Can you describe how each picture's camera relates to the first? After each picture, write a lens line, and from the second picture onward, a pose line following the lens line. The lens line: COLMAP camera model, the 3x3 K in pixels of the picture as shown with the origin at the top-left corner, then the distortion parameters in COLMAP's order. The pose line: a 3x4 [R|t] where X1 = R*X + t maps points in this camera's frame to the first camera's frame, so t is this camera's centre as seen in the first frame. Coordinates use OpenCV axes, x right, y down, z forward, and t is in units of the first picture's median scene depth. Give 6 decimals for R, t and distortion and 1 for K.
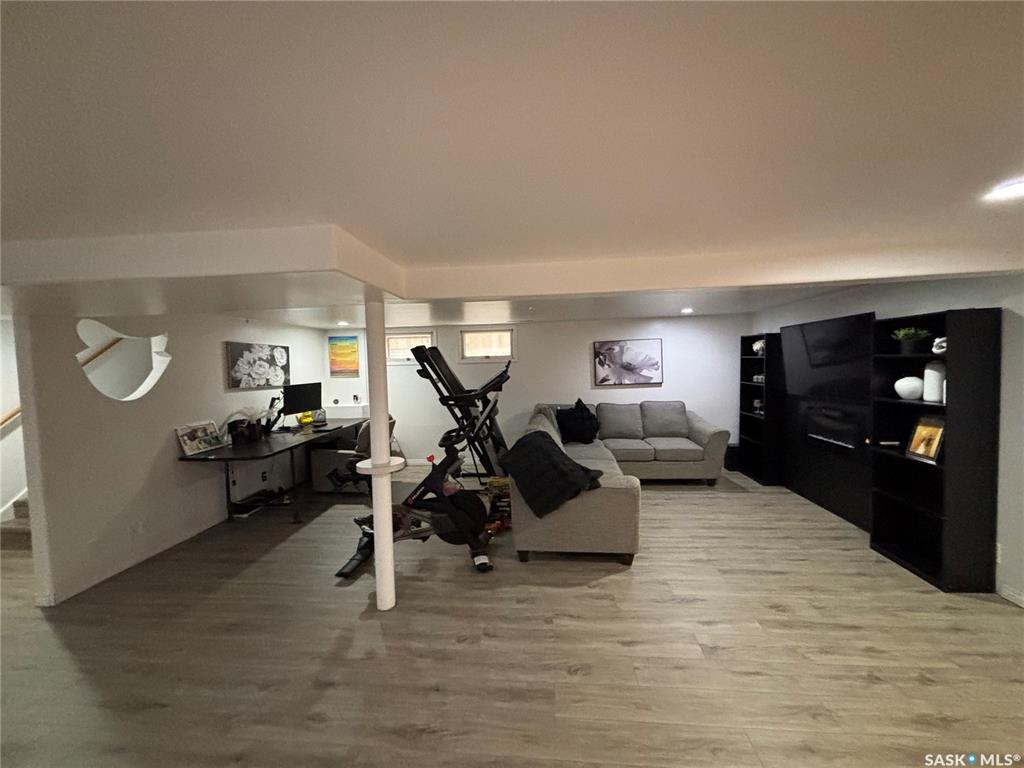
lens RADIAL K [[411.3, 0, 507.4], [0, 411.3, 375.6], [0, 0, 1]] dist [0.008089, -0.002491]
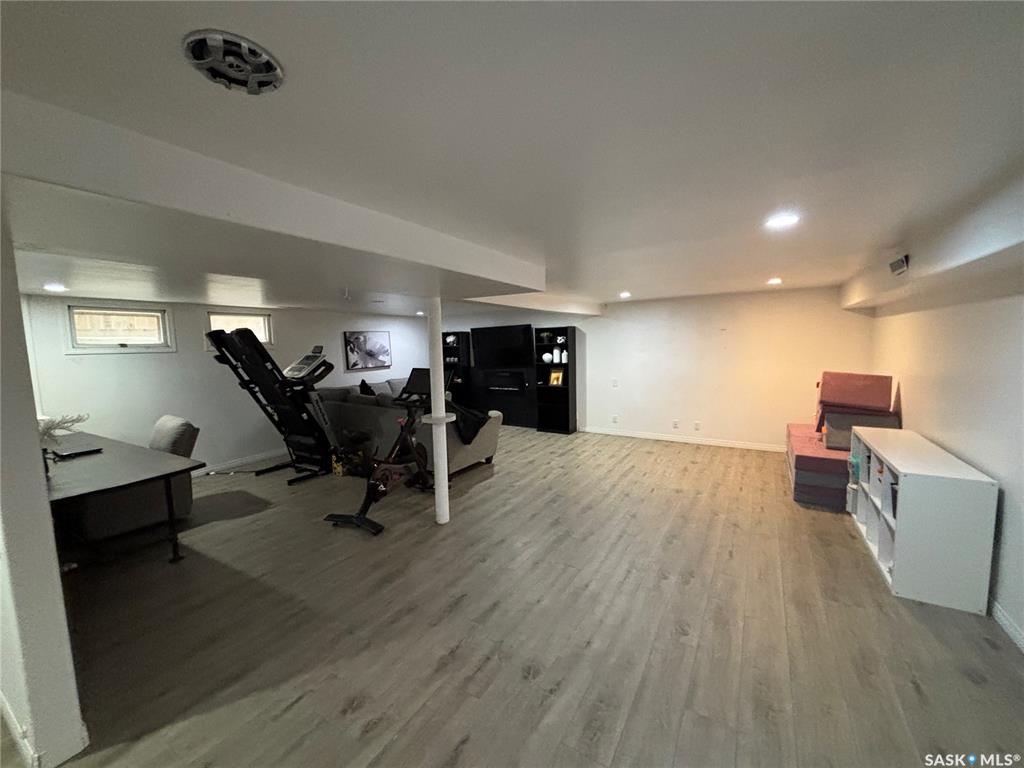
lens RADIAL K [[411.3, 0, 508.4], [0, 411.3, 385.1], [0, 0, 1]] dist [0.008089, -0.002491]
pose [[0.429848, -0.070980, 0.900107, -0.778504], [0.045493, 0.997342, 0.056922, 0.026417], [-0.901755, 0.016480, 0.431934, 0.123034]]
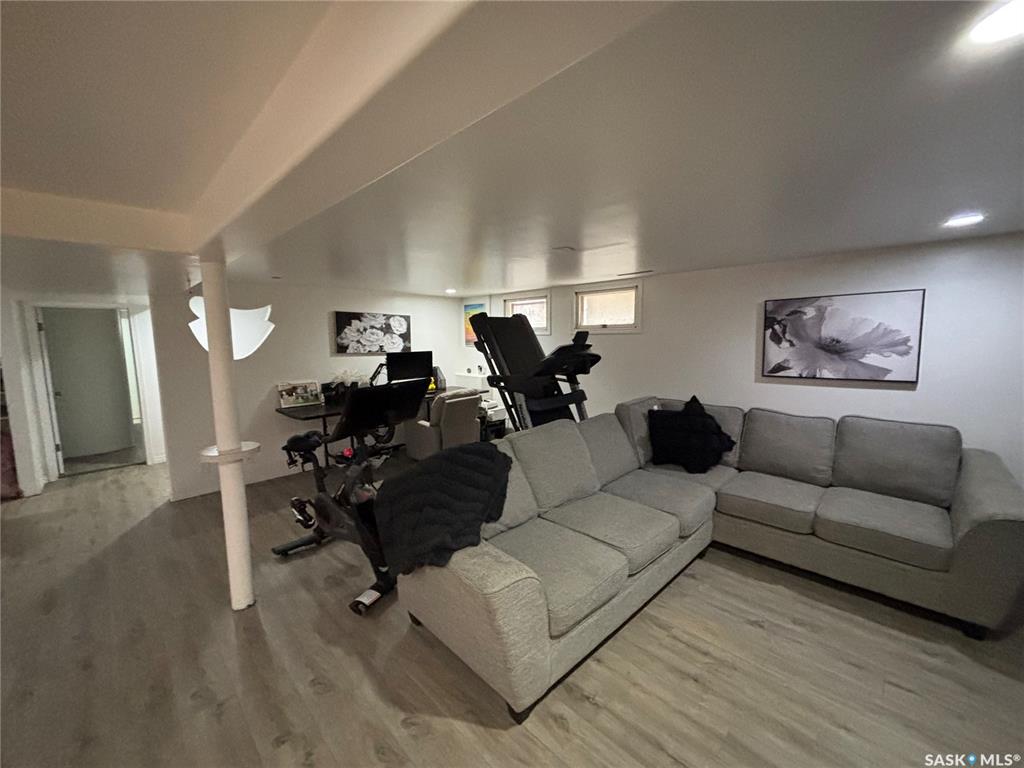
lens RADIAL K [[411.3, 0, 513.6], [0, 411.3, 380.5], [0, 0, 1]] dist [0.008089, -0.002491]
pose [[0.770268, 0.088571, -0.631540, 0.385331], [-0.031744, 0.994406, 0.100743, -0.021858], [0.636930, -0.057551, 0.768771, 0.398227]]
